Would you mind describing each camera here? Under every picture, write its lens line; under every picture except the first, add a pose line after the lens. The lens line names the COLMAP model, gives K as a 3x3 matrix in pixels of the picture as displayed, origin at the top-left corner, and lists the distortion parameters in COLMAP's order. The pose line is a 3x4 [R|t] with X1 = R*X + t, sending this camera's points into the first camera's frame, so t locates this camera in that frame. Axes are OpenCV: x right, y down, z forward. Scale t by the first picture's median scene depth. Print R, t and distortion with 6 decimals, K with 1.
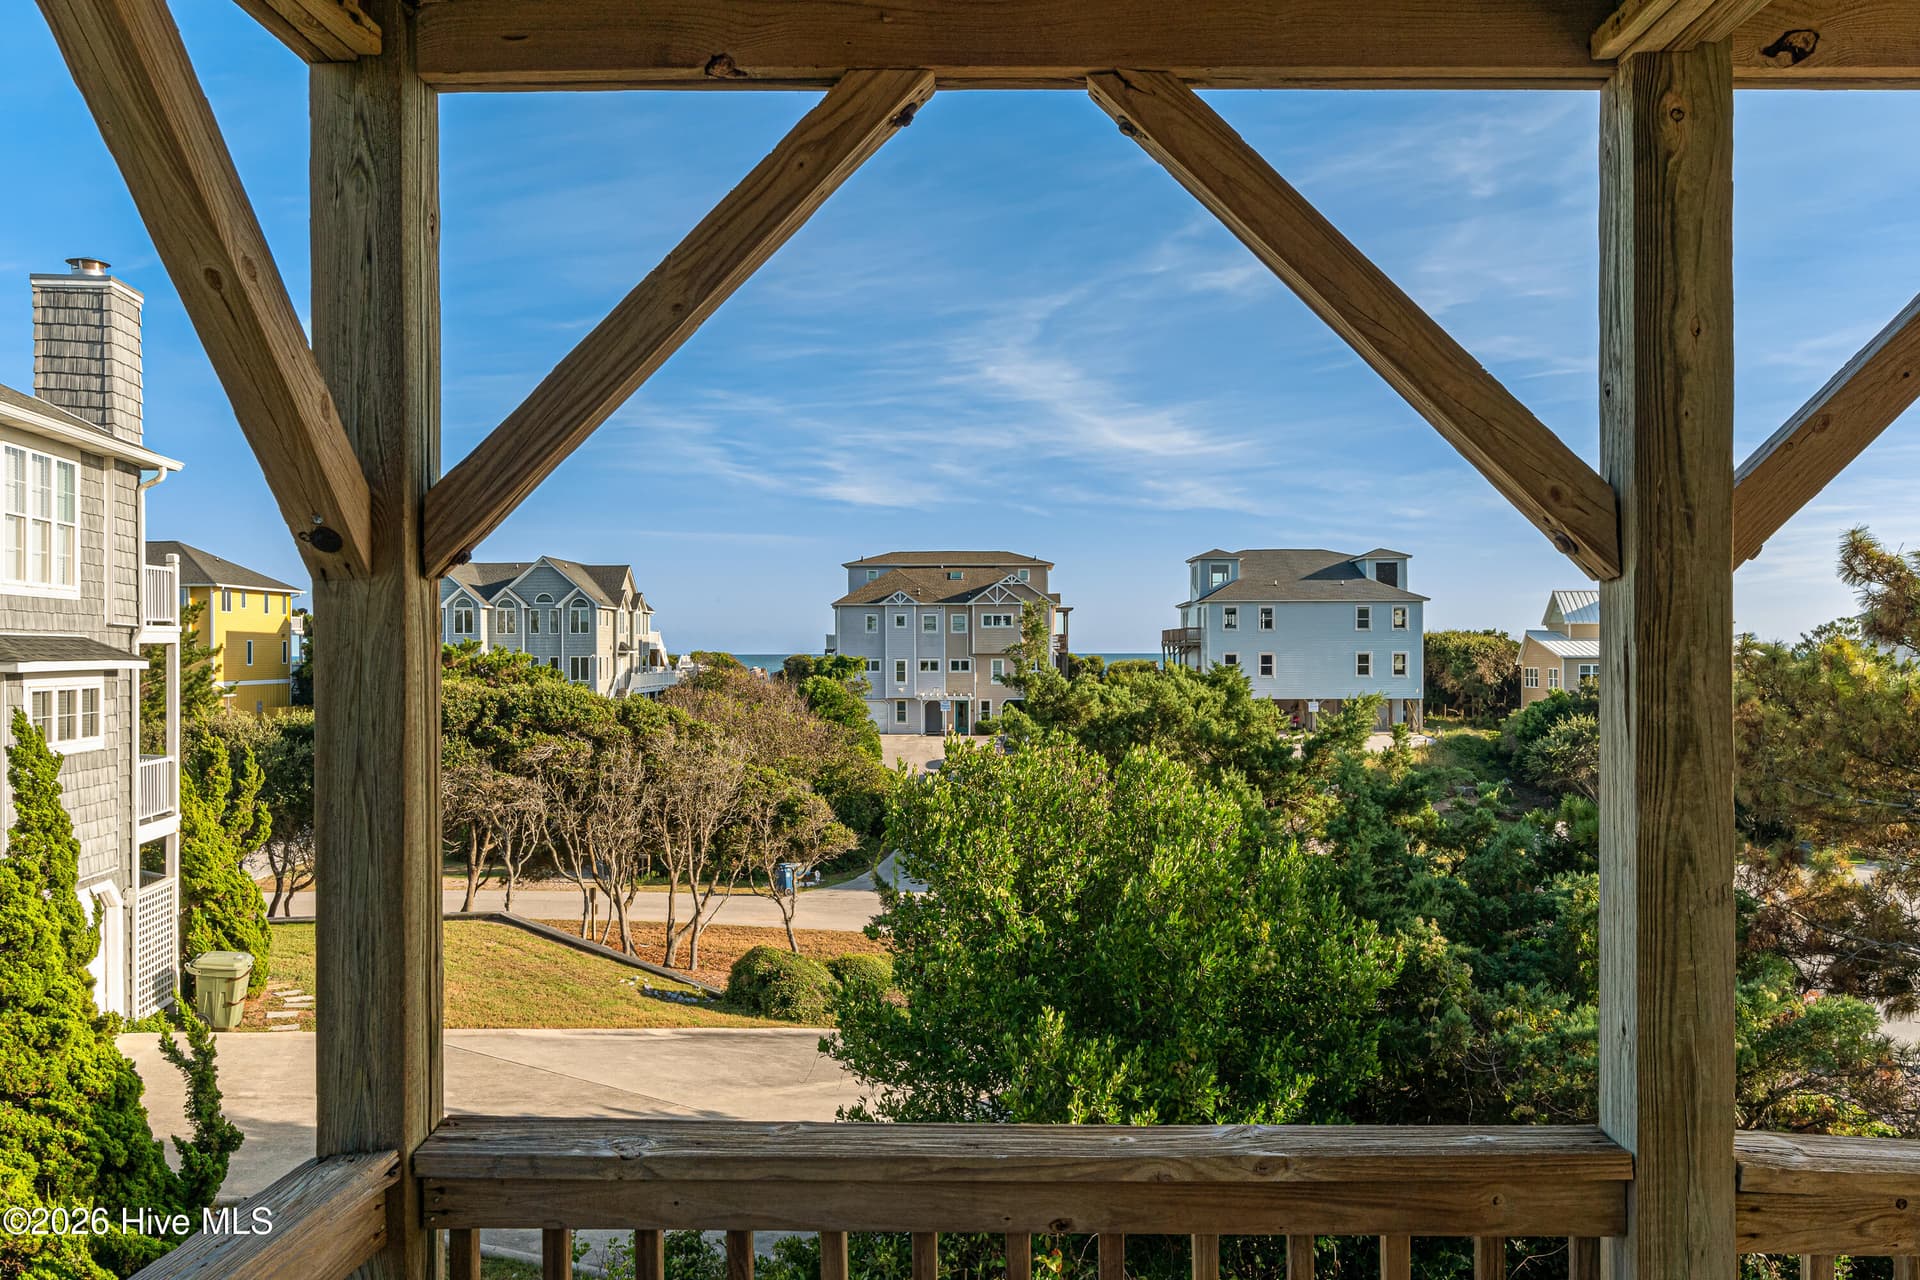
lens RADIAL K [[1475.8, 0, 963.3], [0, 1475.8, 664.2], [0, 0, 1]] dist [0.011454, 0.001813]
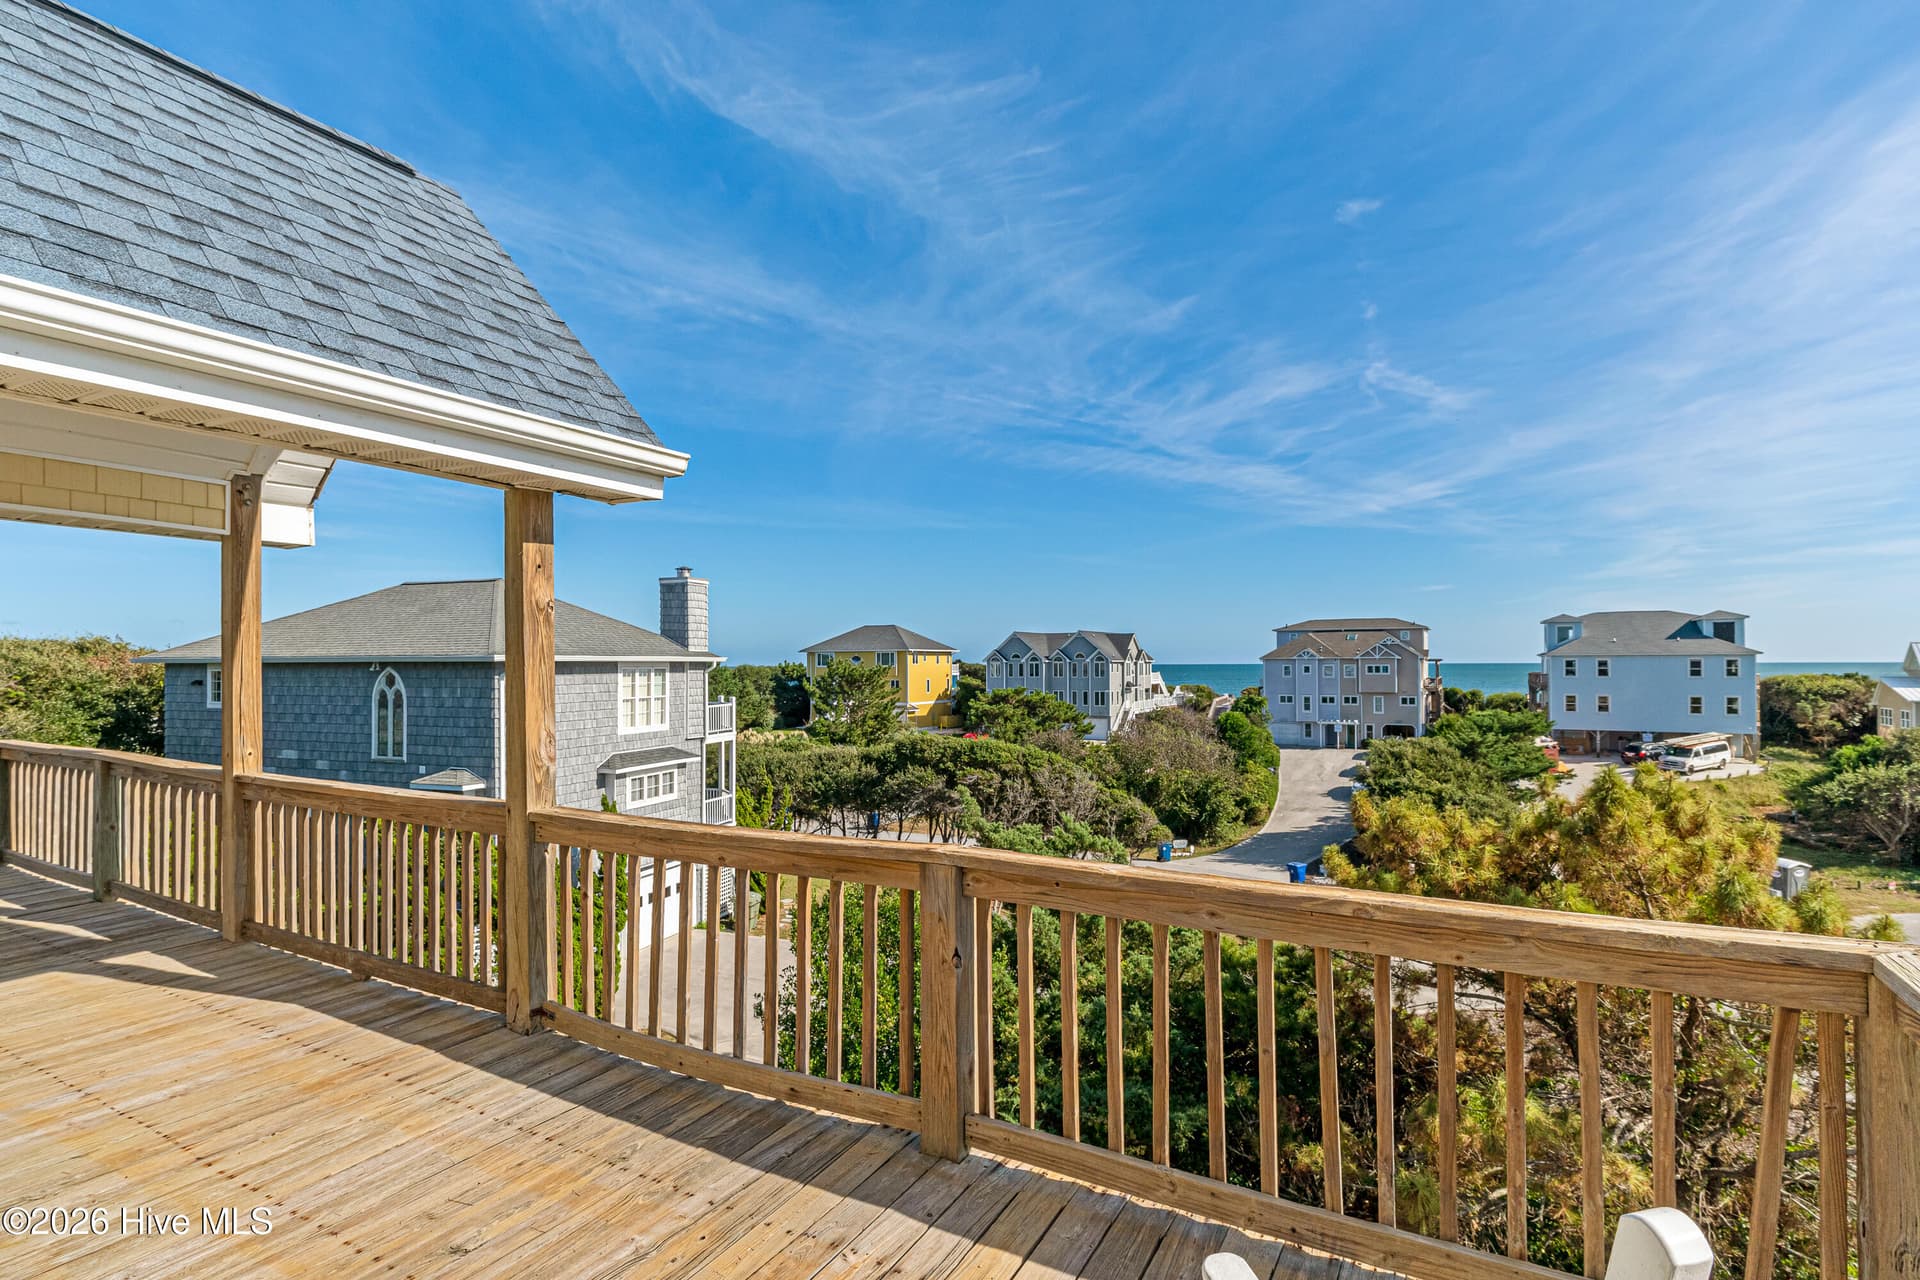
lens RADIAL K [[946.7, 0, 957.6], [0, 946.7, 659.9], [0, 0, 1]] dist [-0.000181, -0.000055]
pose [[0.878118, -0.002996, -0.478434, 0.104943], [-0.000265, 0.999977, -0.006747, -0.032716], [0.478444, 0.006052, 0.878097, -0.004110]]
